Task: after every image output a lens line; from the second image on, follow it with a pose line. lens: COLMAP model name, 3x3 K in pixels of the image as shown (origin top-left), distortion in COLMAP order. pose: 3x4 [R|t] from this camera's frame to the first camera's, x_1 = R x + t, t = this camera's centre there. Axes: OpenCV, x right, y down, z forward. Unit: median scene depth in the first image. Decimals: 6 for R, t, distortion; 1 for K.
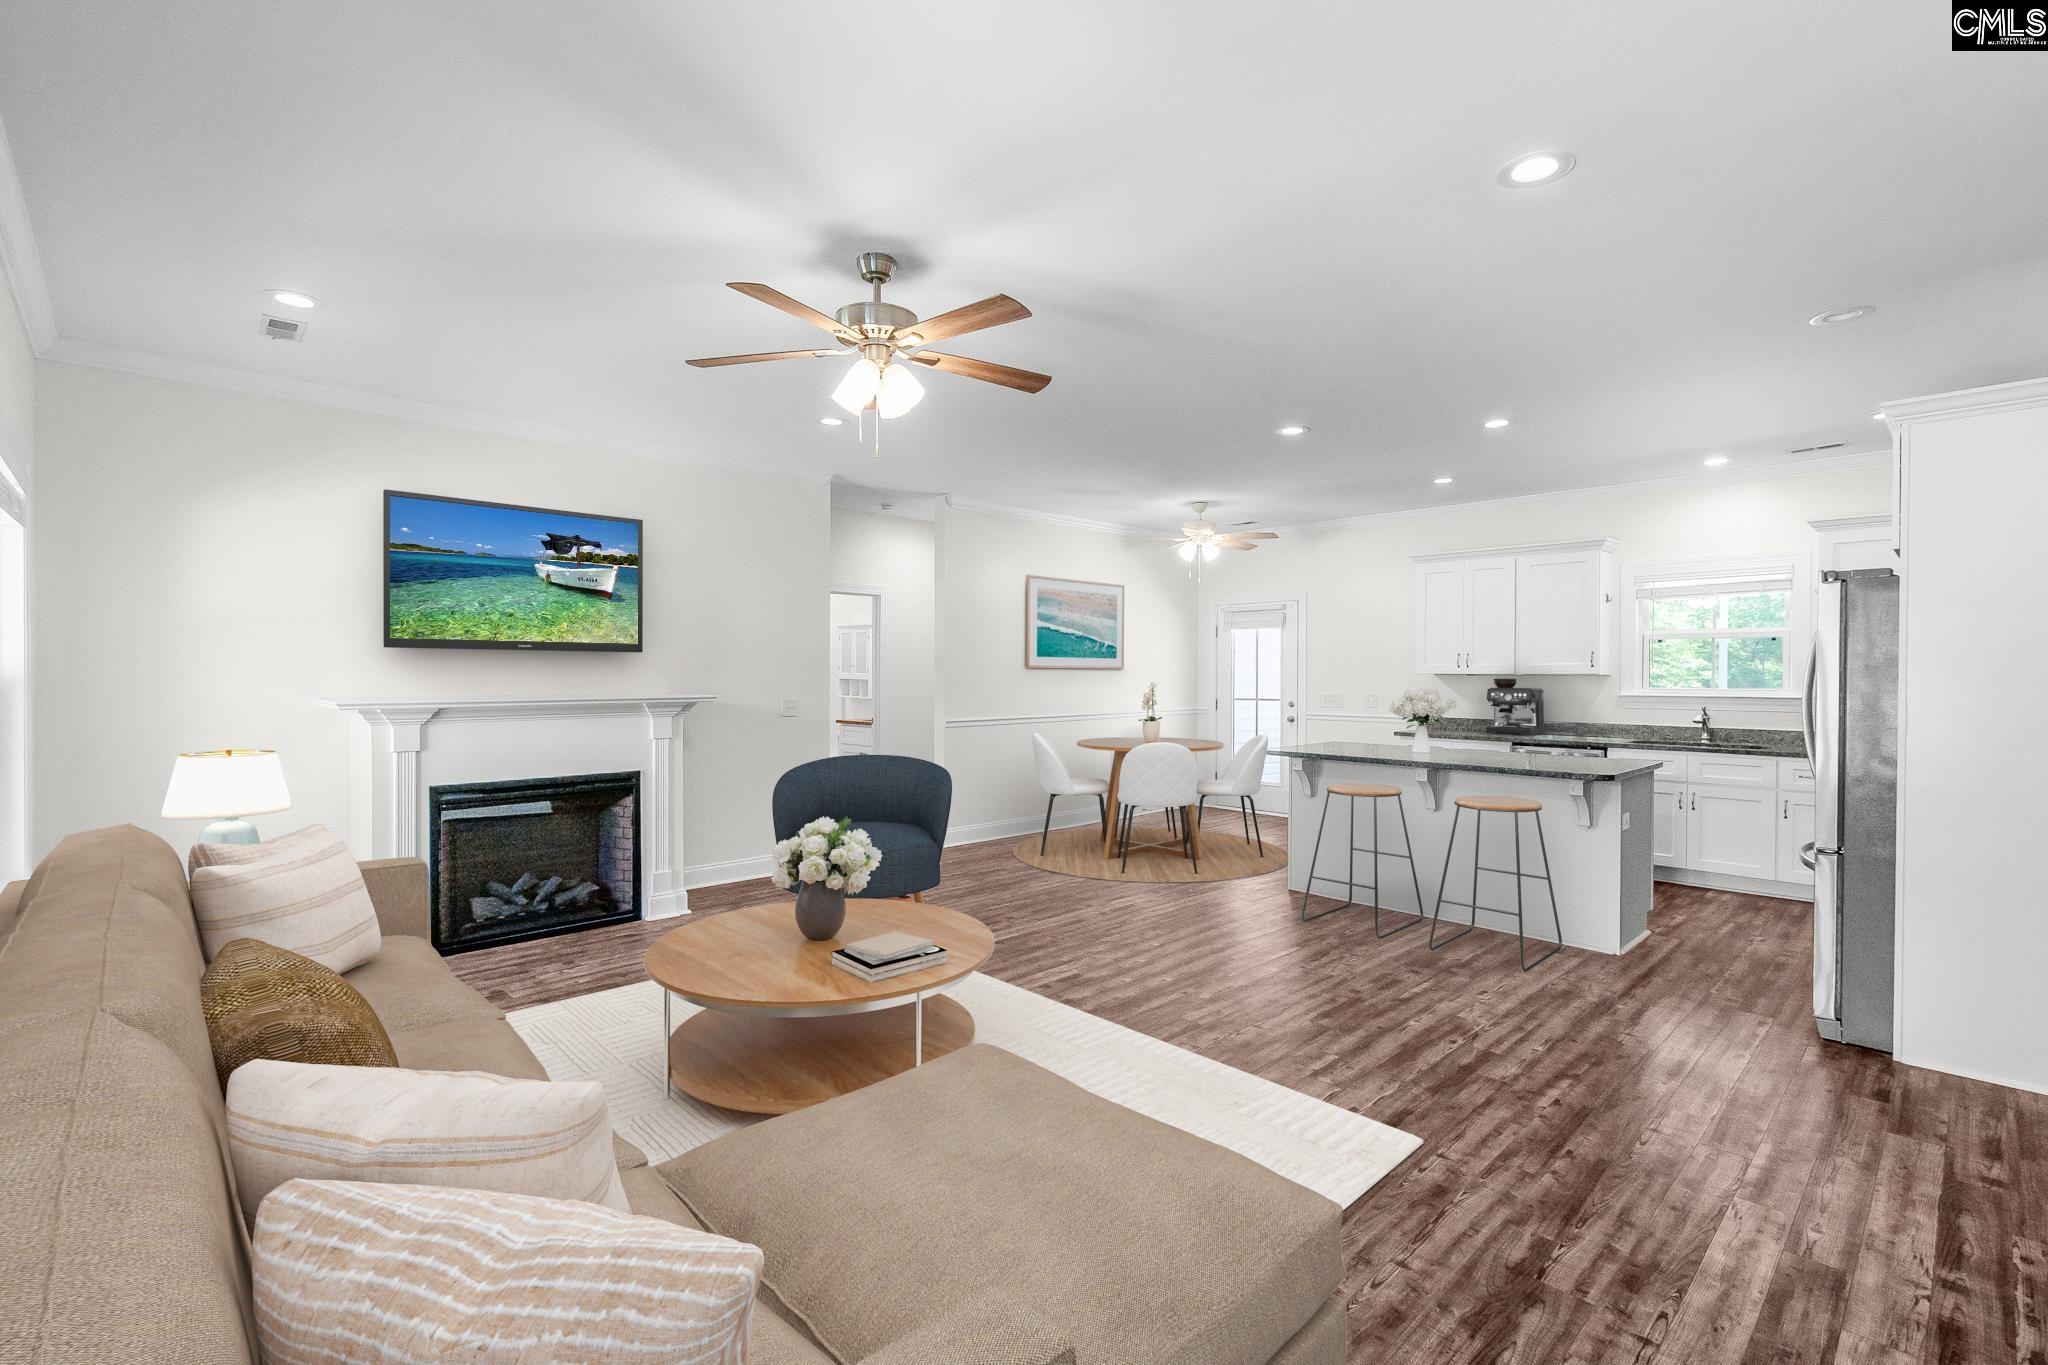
lens RADIAL K [[934.7, 0, 1030.9], [0, 934.7, 672.9], [0, 0, 1]] dist [0.004155, 0.000990]
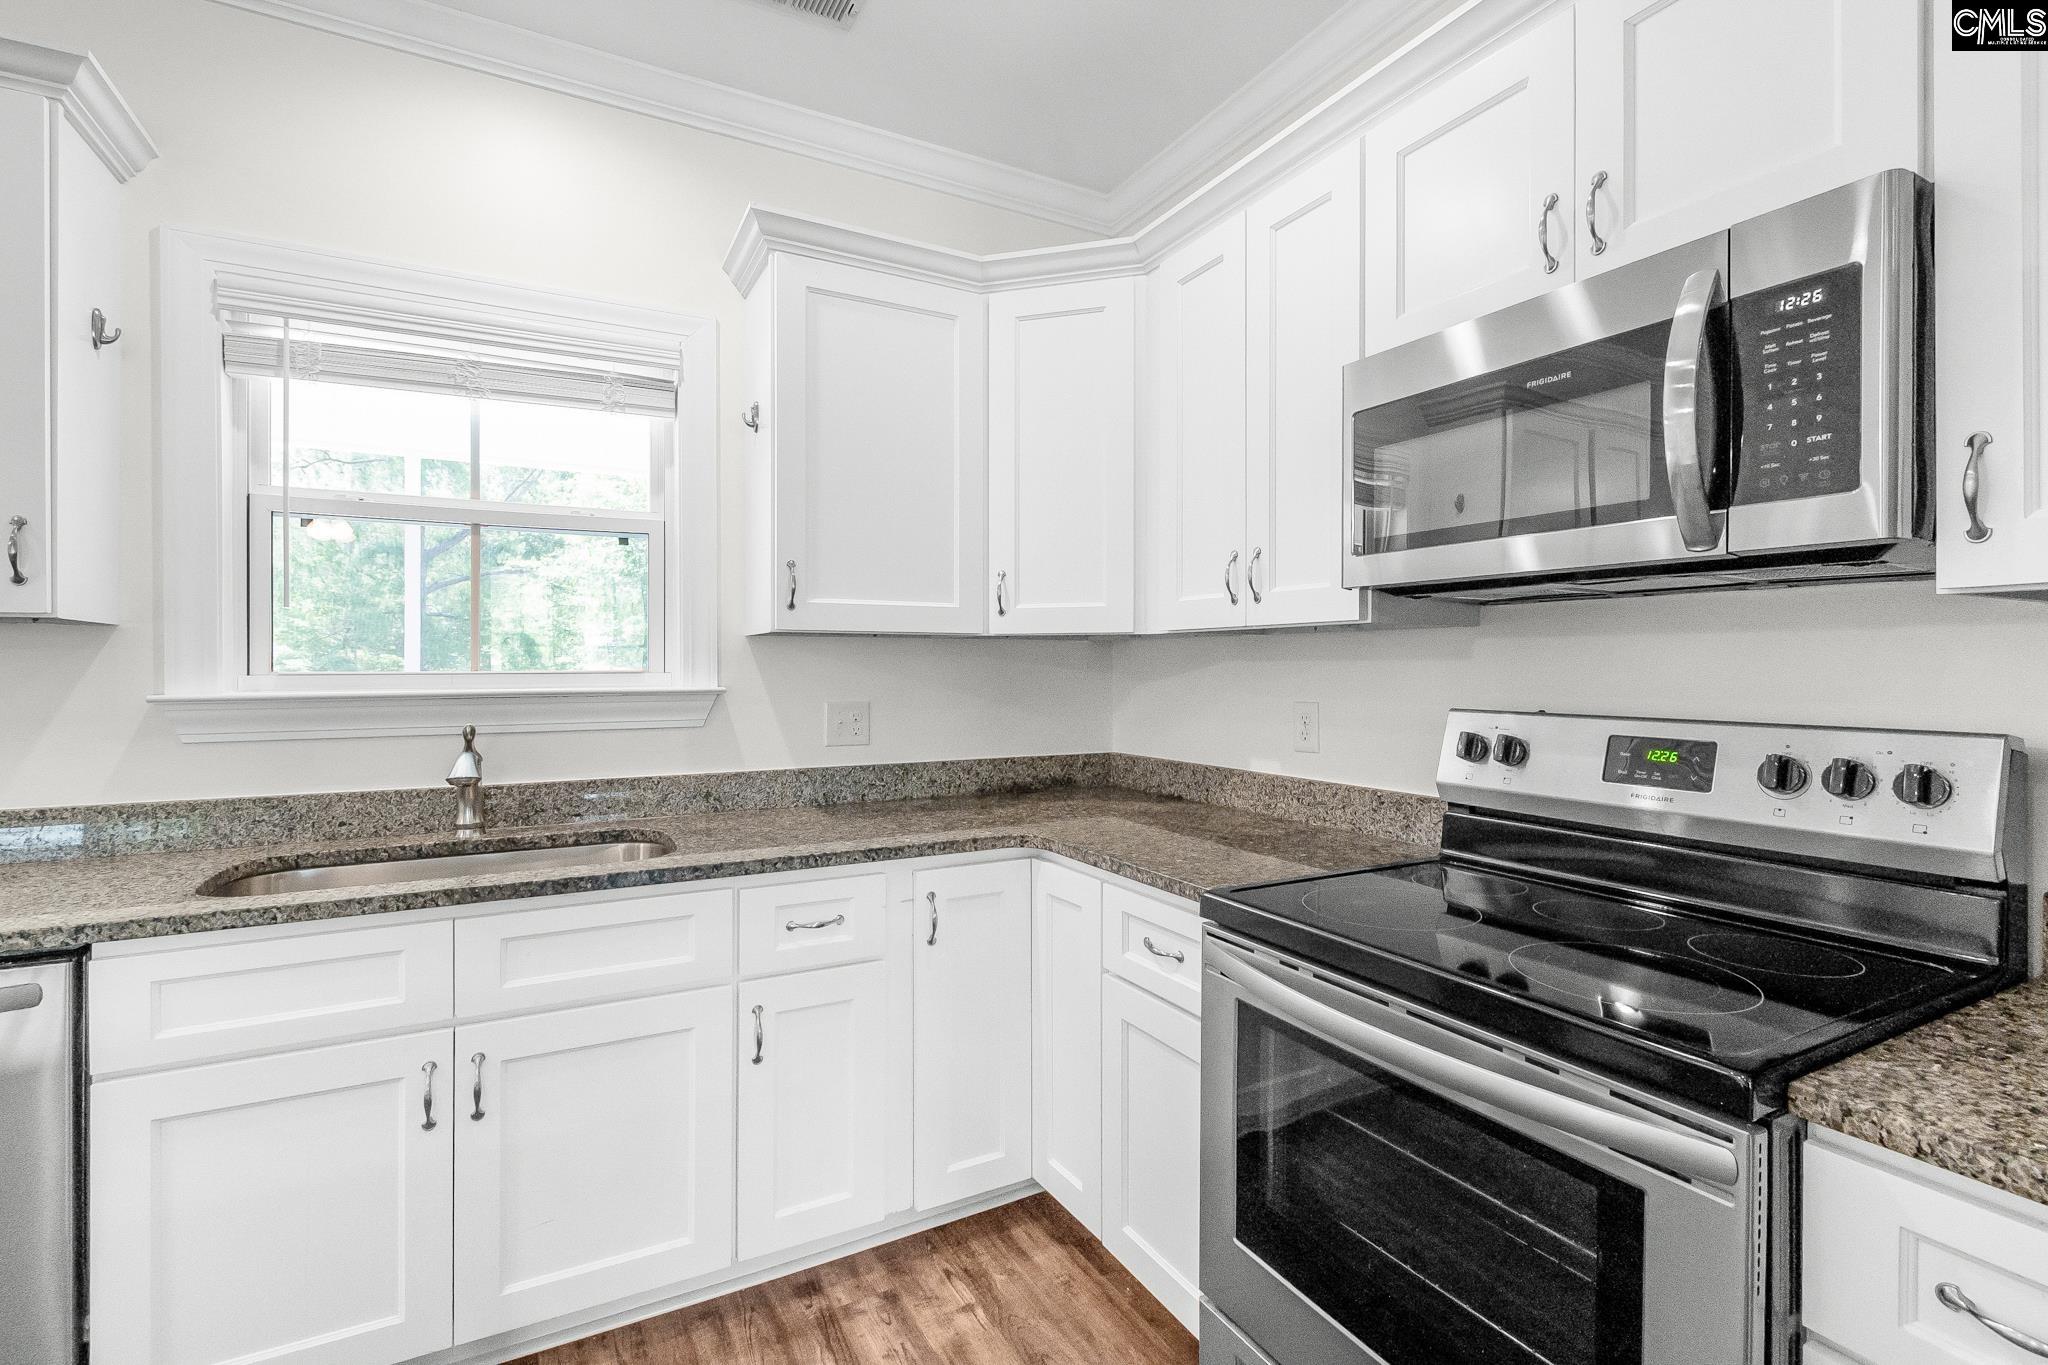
lens RADIAL K [[934.7, 0, 1030.3], [0, 934.7, 668.6], [0, 0, 1]] dist [0.004155, 0.000990]
pose [[0.264947, -0.008580, 0.964225, 0.368326], [0.006127, 0.999955, 0.007215, 0.012003], [-0.964243, 0.003996, 0.264988, 0.582091]]
